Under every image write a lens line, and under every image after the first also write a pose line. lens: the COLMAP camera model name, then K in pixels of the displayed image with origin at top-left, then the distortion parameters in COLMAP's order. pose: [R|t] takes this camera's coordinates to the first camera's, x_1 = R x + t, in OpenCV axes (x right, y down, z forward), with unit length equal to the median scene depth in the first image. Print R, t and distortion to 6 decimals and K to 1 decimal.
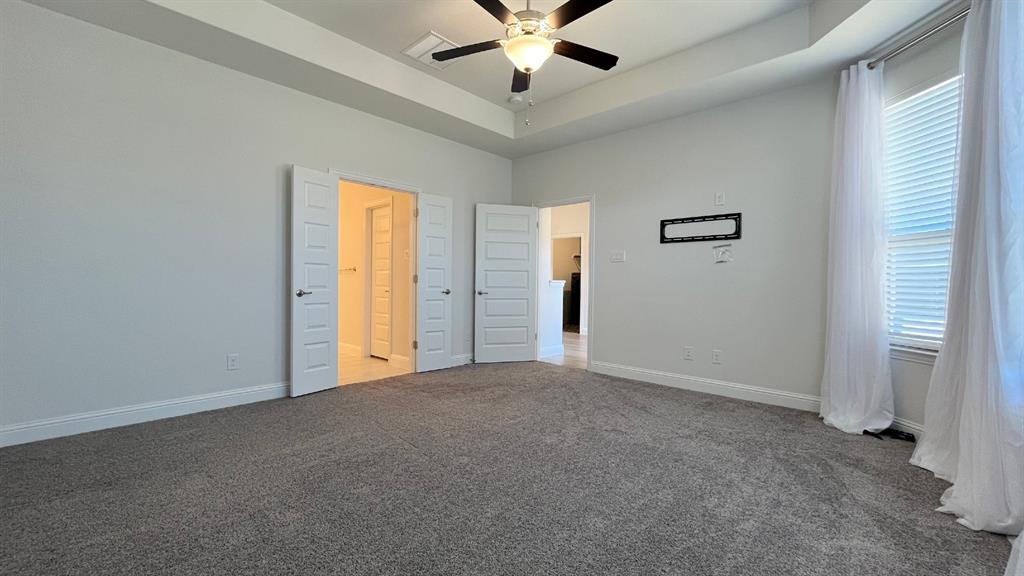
lens RADIAL K [[414.7, 0, 510.0], [0, 414.7, 287.7], [0, 0, 1]] dist [-0.003390, -0.000178]
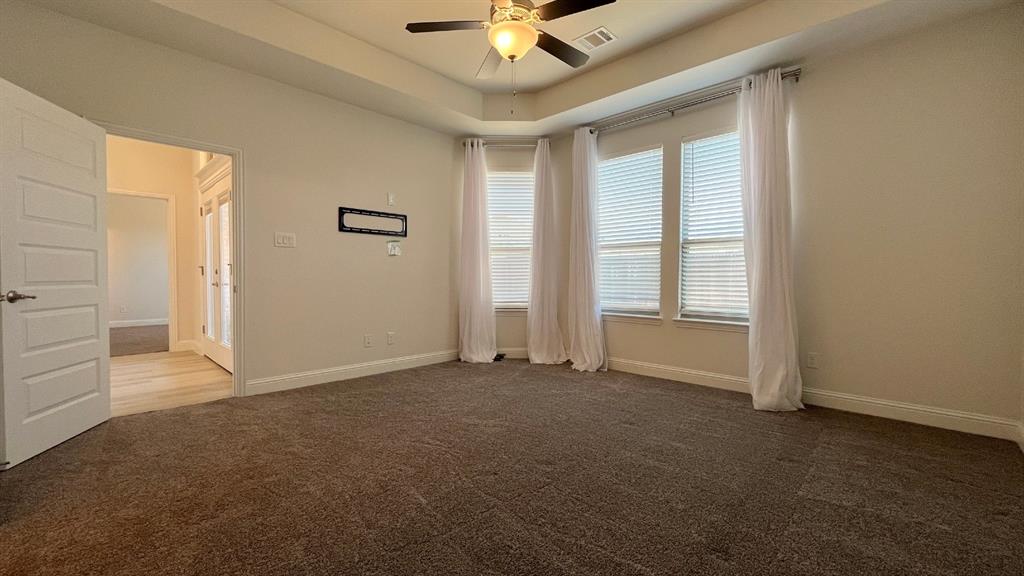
lens RADIAL K [[414.7, 0, 510.0], [0, 414.7, 287.7], [0, 0, 1]] dist [-0.003390, -0.000178]
pose [[0.021749, -0.035279, 0.999141, -0.596818], [0.007982, 0.999351, 0.035113, -0.009431], [-0.999732, 0.007211, 0.022016, 0.618479]]
